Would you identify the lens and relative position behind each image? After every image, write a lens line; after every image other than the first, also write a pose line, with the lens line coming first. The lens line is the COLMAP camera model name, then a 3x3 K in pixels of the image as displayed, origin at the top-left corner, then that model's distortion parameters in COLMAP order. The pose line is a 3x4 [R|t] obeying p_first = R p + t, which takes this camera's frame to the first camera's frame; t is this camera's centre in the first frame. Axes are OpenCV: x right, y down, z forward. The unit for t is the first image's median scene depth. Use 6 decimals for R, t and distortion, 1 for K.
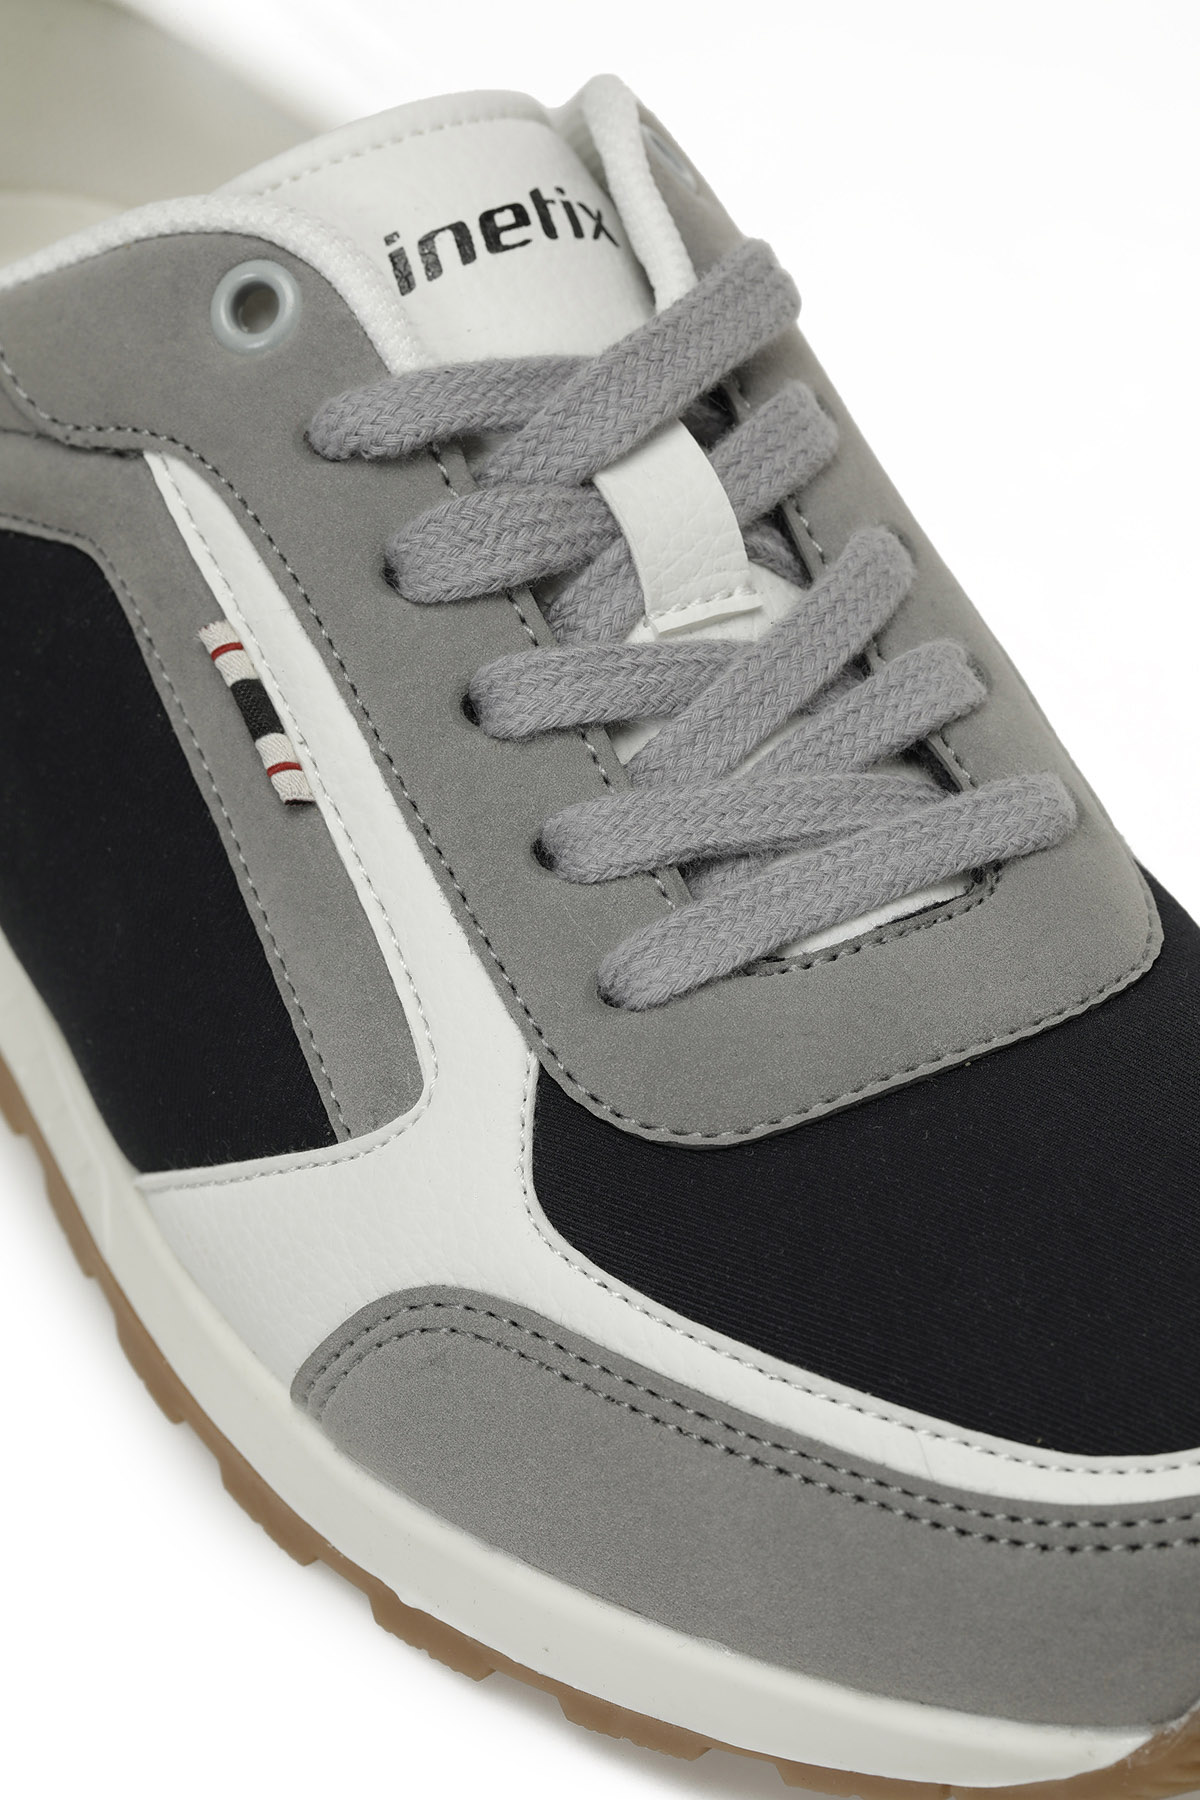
lens RADIAL K [[5296.1, 0, 600.0], [0, 5296.1, 900.0], [0, 0, 1]] dist [0.049287, 0.096364]
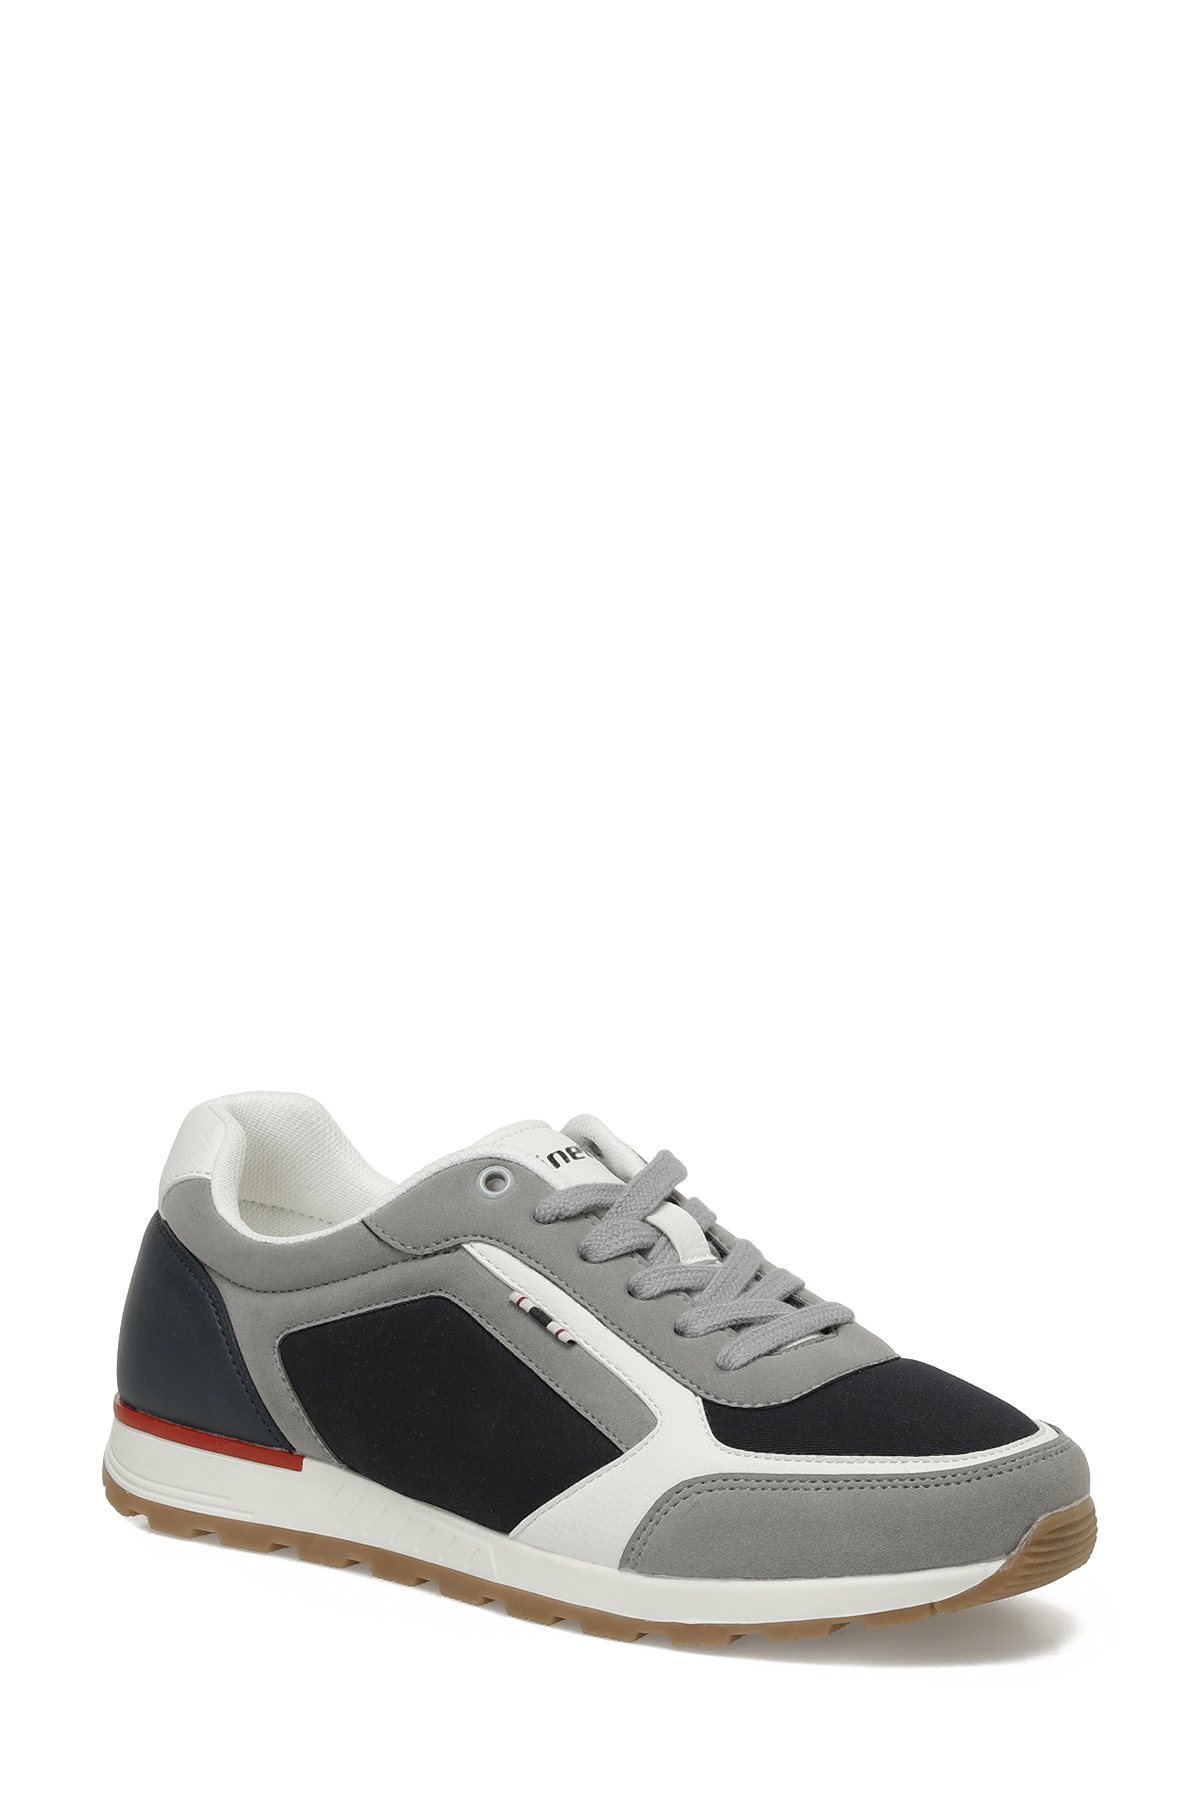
lens RADIAL K [[5446.6, 0, 600.0], [0, 5446.6, 900.0], [0, 0, 1]] dist [-0.290596, -1.047185]
pose [[0.931668, -0.074761, 0.355535, -0.945464], [0.241559, 0.858430, -0.452490, 0.972474], [-0.271373, 0.507453, 0.817831, -1.218287]]
